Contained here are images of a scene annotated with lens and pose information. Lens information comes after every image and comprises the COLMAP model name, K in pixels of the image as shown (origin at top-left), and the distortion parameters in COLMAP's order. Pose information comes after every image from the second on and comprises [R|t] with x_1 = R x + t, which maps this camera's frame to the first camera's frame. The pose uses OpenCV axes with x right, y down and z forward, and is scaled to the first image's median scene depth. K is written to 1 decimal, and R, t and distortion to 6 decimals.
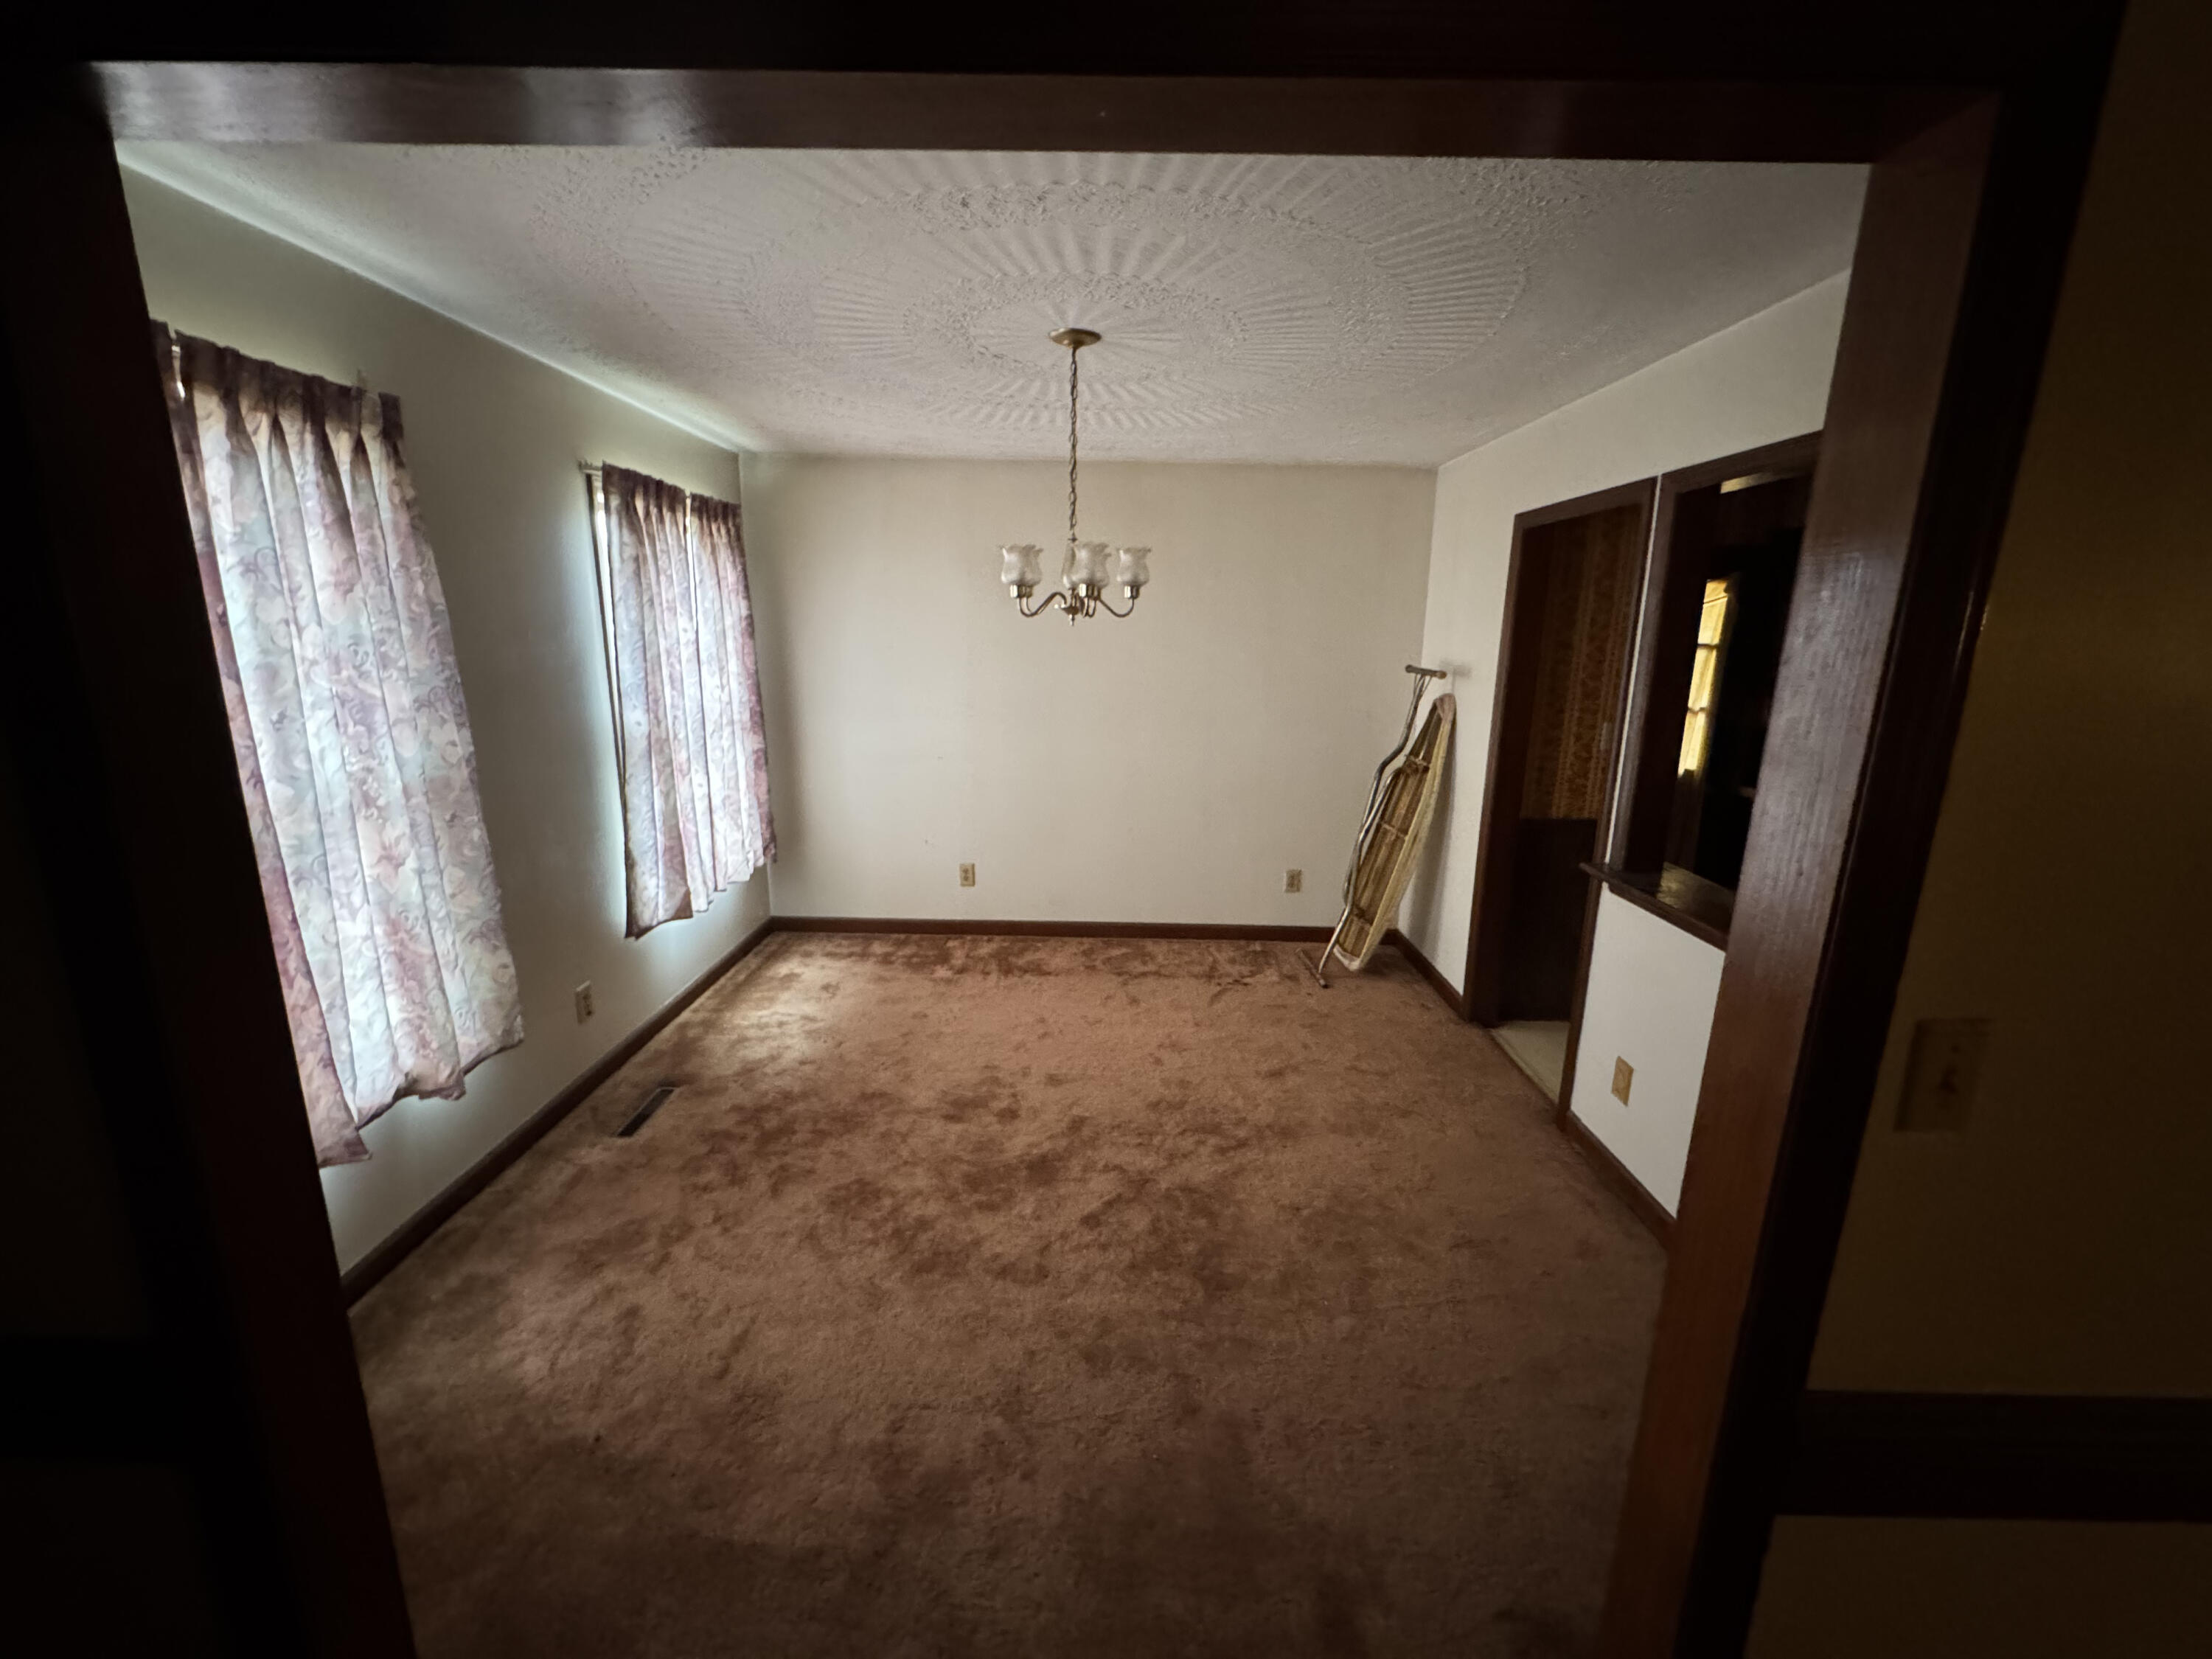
lens RADIAL K [[882.1, 0, 1102.0], [0, 882.1, 826.5], [0, 0, 1]] dist [-0.002015, 0.000585]
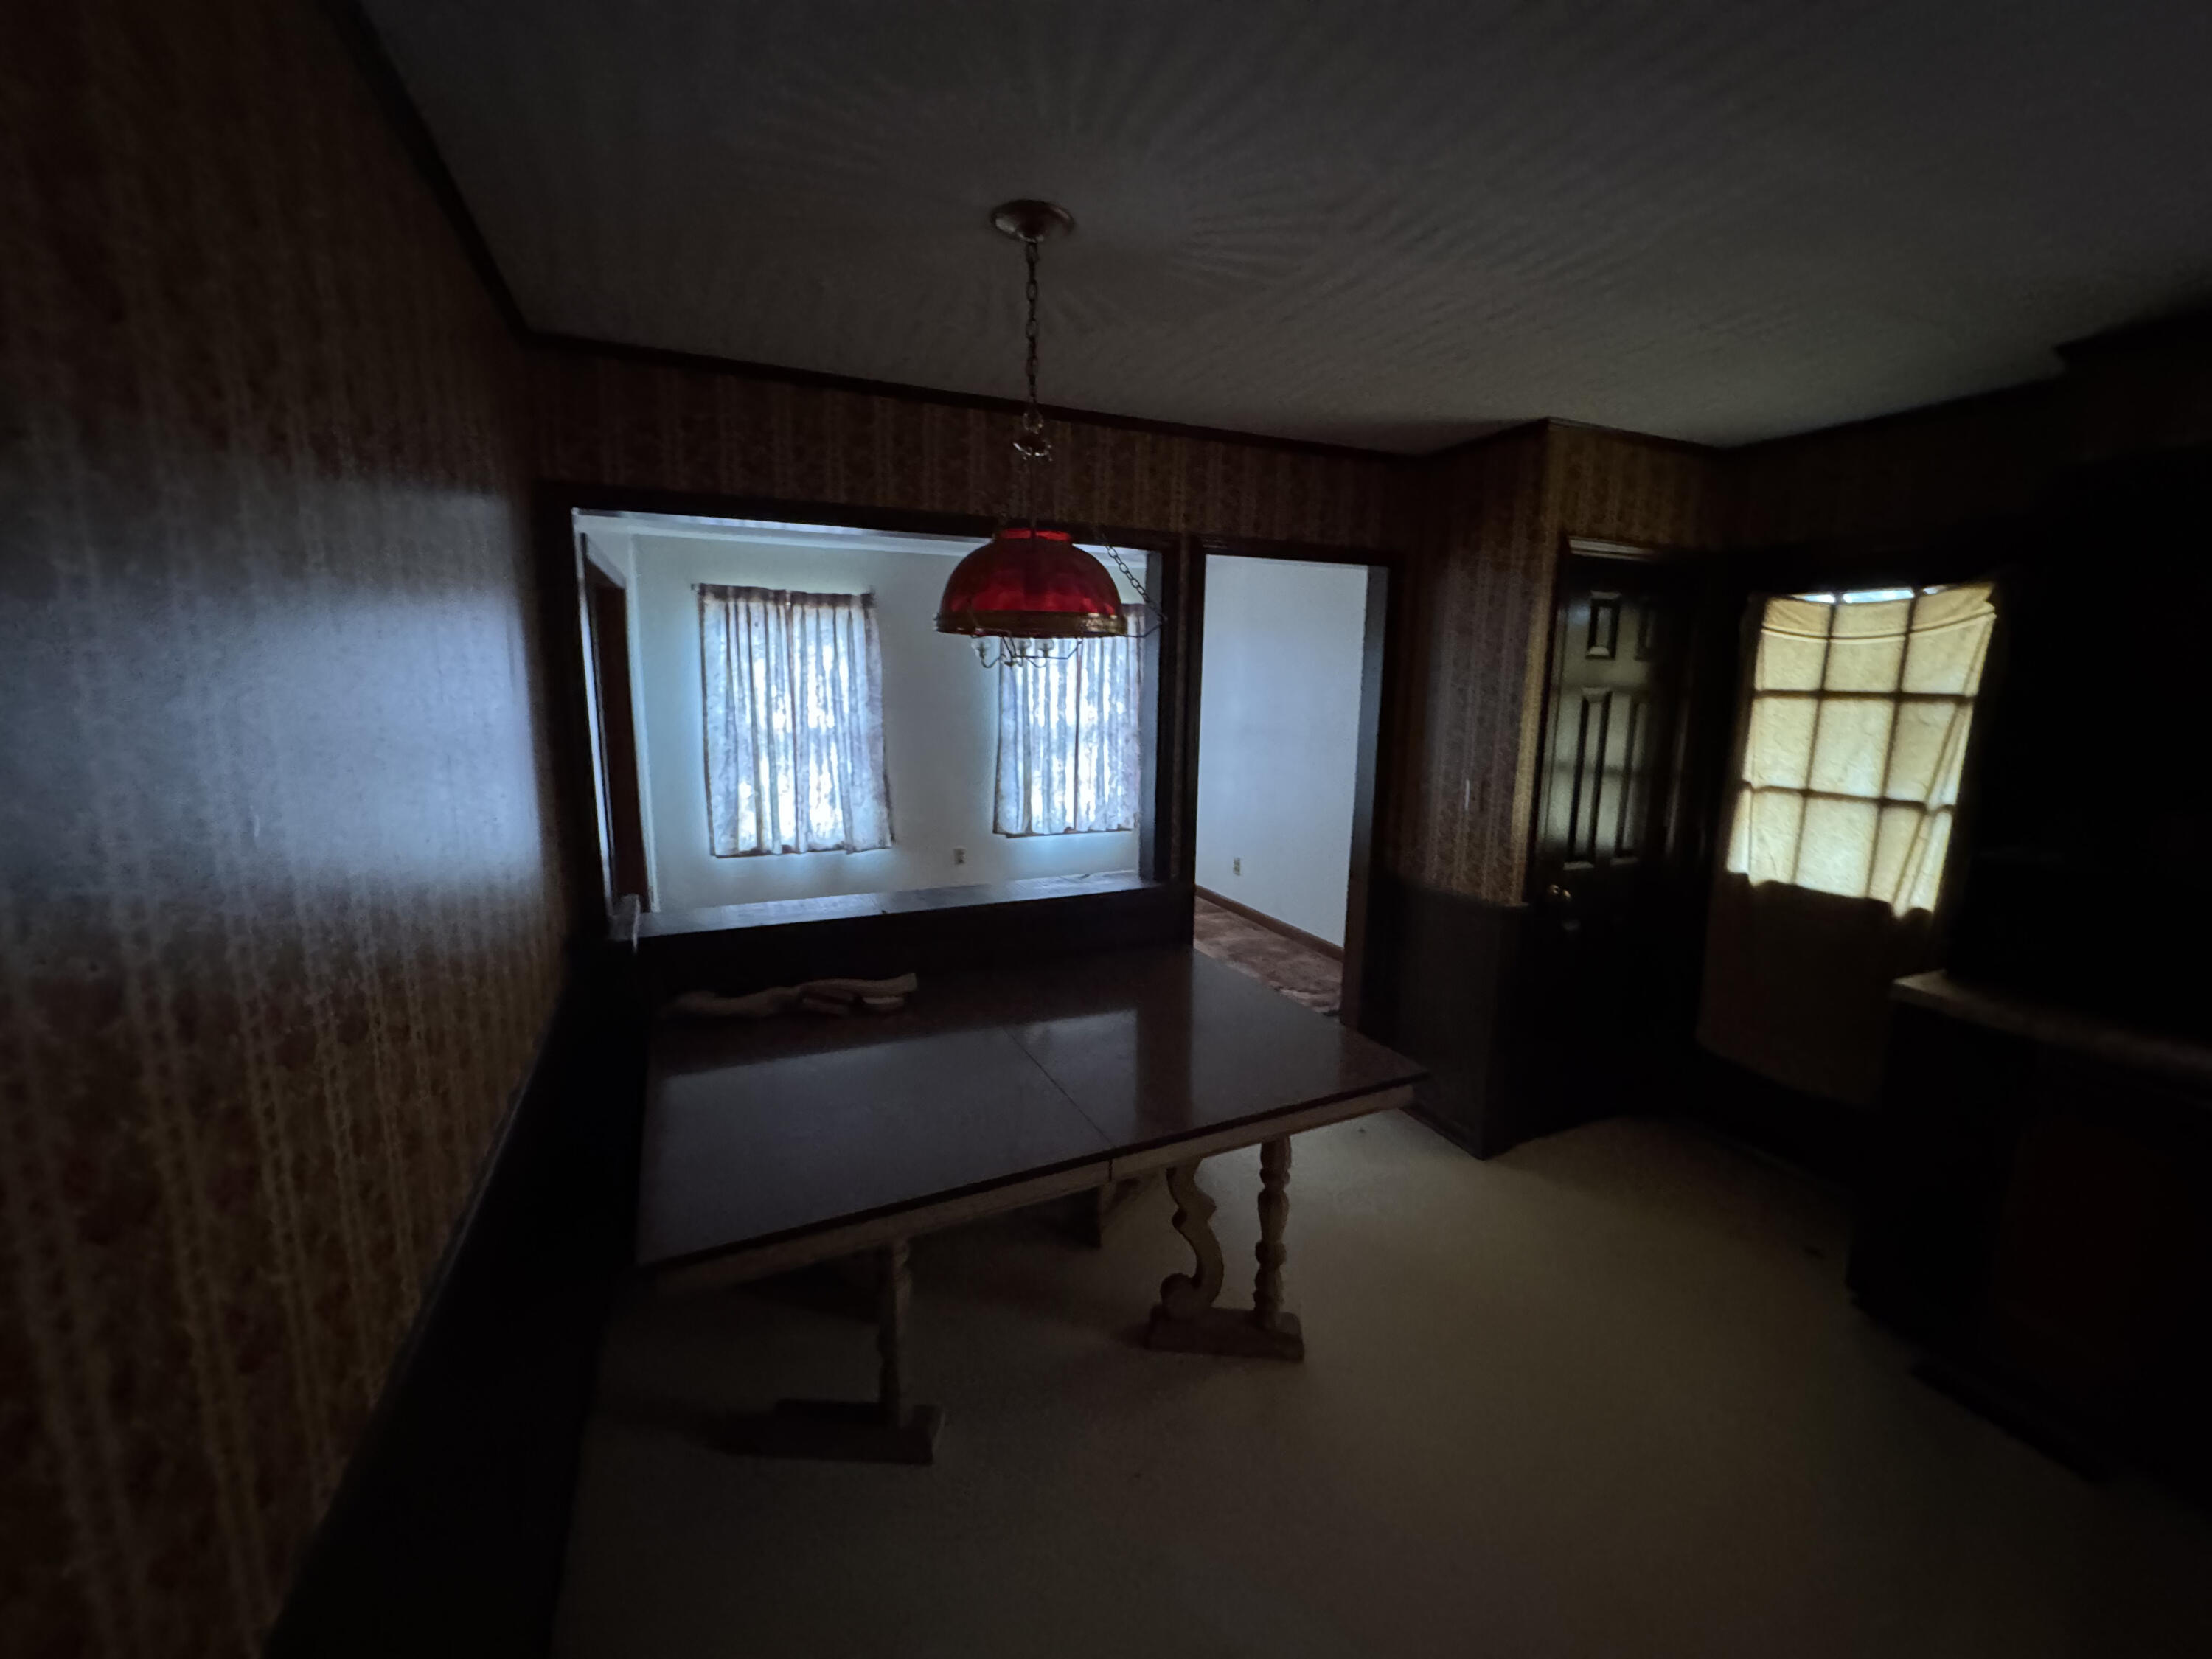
lens RADIAL K [[882.1, 0, 1102.0], [0, 882.1, 826.5], [0, 0, 1]] dist [-0.002015, 0.000585]
pose [[0.420025, 0.143617, -0.896077, 1.148099], [-0.205907, 0.976729, 0.060027, -0.049382], [0.883845, 0.159296, 0.439822, 0.301915]]
